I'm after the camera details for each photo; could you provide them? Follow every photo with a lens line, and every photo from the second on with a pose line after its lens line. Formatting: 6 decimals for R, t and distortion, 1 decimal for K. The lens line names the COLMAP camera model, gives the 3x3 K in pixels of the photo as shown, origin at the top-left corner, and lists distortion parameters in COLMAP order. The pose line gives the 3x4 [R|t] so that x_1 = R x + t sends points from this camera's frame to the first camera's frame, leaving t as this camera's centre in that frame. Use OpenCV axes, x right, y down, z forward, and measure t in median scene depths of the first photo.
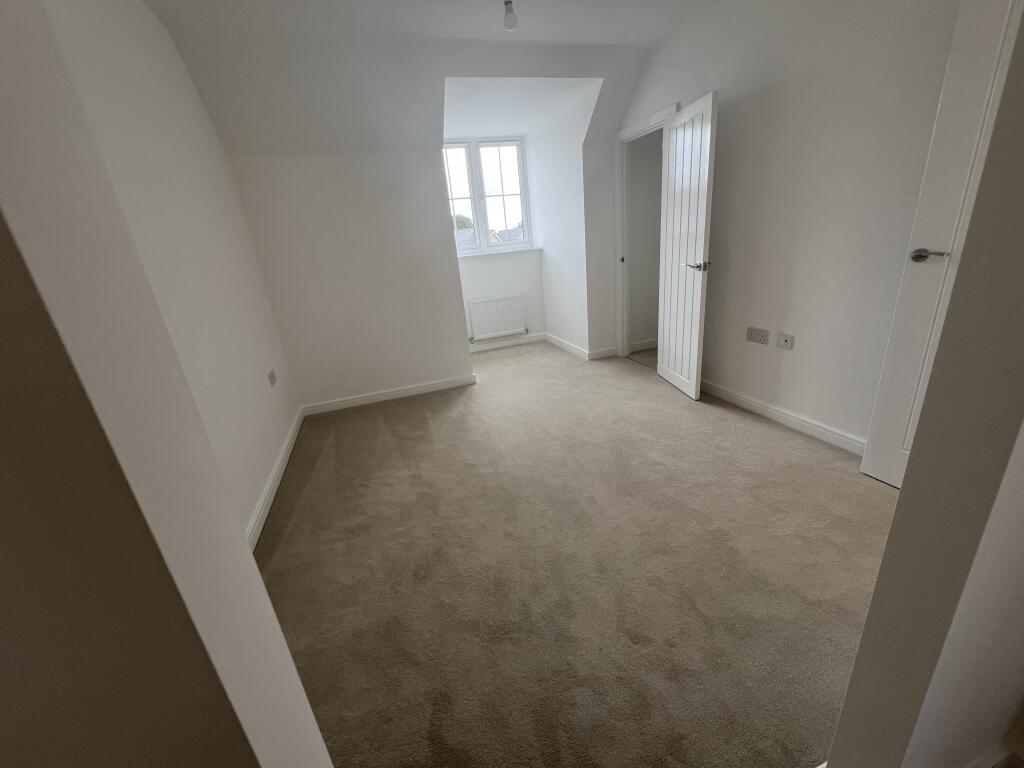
lens RADIAL K [[409.5, 0, 509.7], [0, 409.5, 380.2], [0, 0, 1]] dist [0.001167, 0.000368]
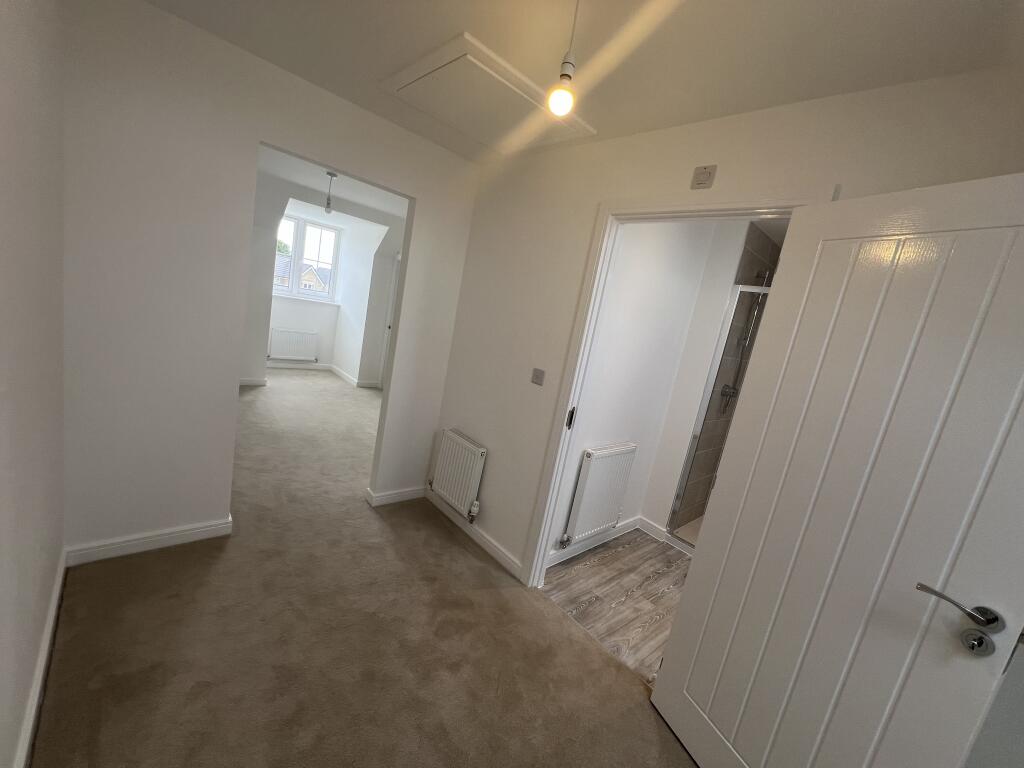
lens RADIAL K [[409.5, 0, 509.7], [0, 409.5, 380.2], [0, 0, 1]] dist [0.001167, 0.000368]
pose [[0.879837, 0.194122, 0.433824, 0.038806], [-0.127436, 0.975717, -0.178149, 0.133294], [-0.457872, 0.101457, 0.883210, -0.609970]]
